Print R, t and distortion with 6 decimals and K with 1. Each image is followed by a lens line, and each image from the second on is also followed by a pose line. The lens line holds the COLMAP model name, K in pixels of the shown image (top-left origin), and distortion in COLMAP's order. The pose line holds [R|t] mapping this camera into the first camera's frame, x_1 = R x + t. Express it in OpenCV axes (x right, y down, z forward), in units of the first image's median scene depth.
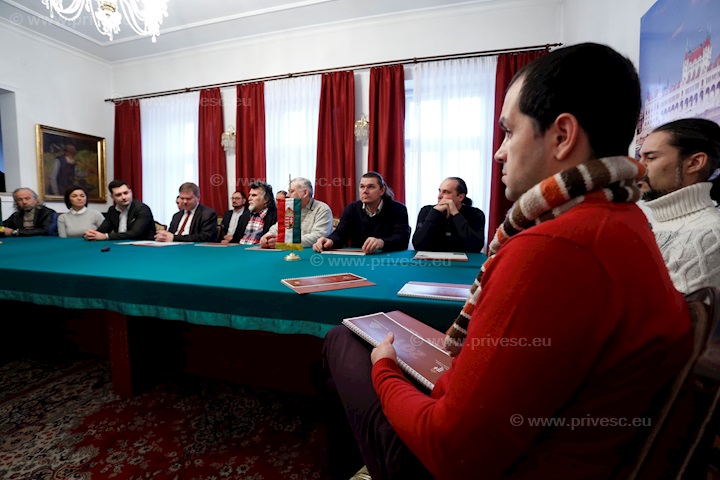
lens RADIAL K [[345.4, 0, 358.2], [0, 345.4, 242.1], [0, 0, 1]] dist [-0.081899, 0.032483]
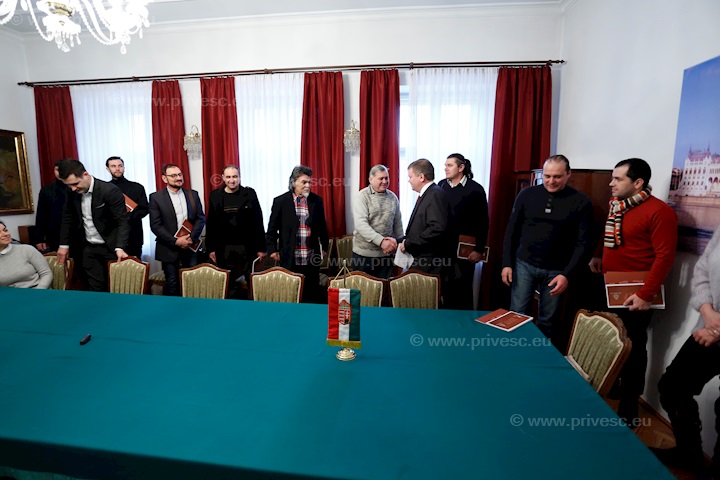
lens RADIAL K [[345.4, 0, 358.2], [0, 345.4, 242.1], [0, 0, 1]] dist [-0.081899, 0.032483]
pose [[0.986451, -0.028407, 0.161580, -0.175098], [0.014970, 0.996372, 0.083774, -0.181505], [-0.163374, -0.080220, 0.983297, 0.110428]]
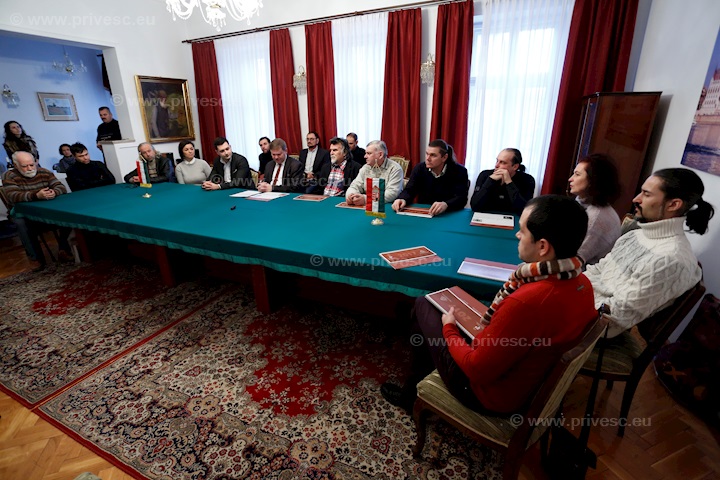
lens RADIAL K [[345.4, 0, 358.2], [0, 345.4, 242.1], [0, 0, 1]] dist [-0.081899, 0.032483]
pose [[0.987855, 0.030679, -0.152317, -0.034720], [0.010584, 0.964749, 0.262958, -0.140173], [0.155015, -0.261377, 0.952708, -0.186907]]
